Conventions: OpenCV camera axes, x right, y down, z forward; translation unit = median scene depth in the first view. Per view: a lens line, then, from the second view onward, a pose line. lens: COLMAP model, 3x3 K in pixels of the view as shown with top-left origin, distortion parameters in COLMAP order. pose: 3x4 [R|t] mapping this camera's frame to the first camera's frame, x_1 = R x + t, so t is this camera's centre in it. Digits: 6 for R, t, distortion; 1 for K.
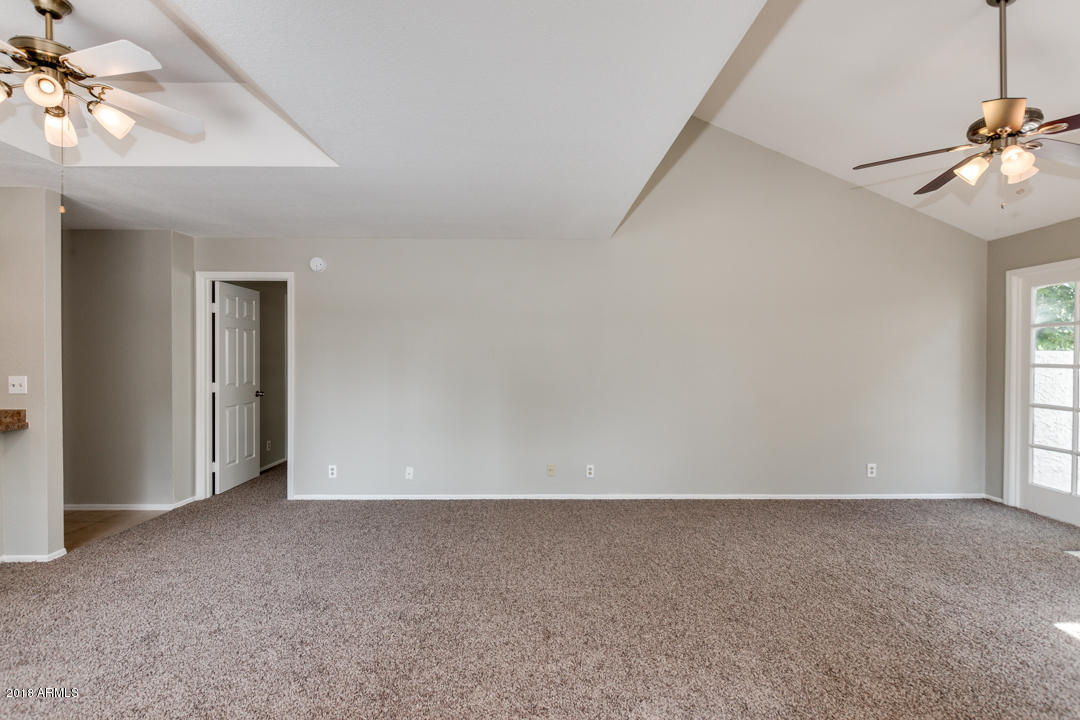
lens RADIAL K [[514.2, 0, 538.5], [0, 514.2, 353.8], [0, 0, 1]] dist [0.008596, 0.000443]
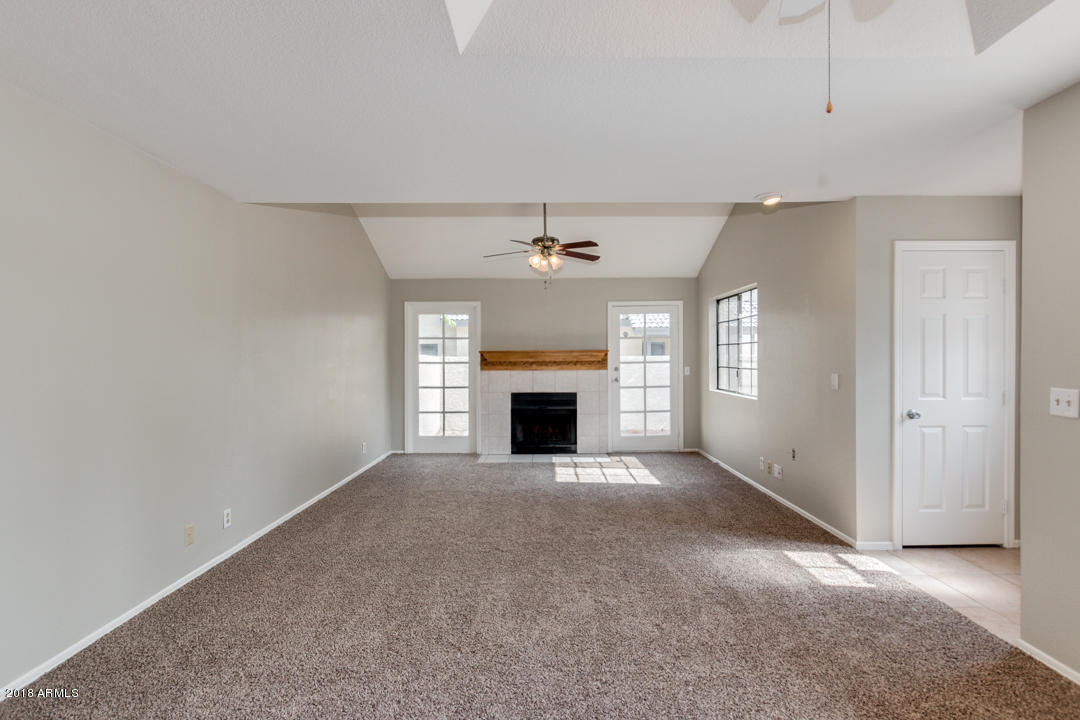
lens RADIAL K [[514.2, 0, 538.5], [0, 514.2, 353.8], [0, 0, 1]] dist [0.008596, 0.000443]
pose [[0.035592, 0.007137, 0.999341, -0.627542], [0.009181, 0.999930, -0.007468, 0.010524], [-0.999324, 0.009441, 0.035524, 0.566884]]
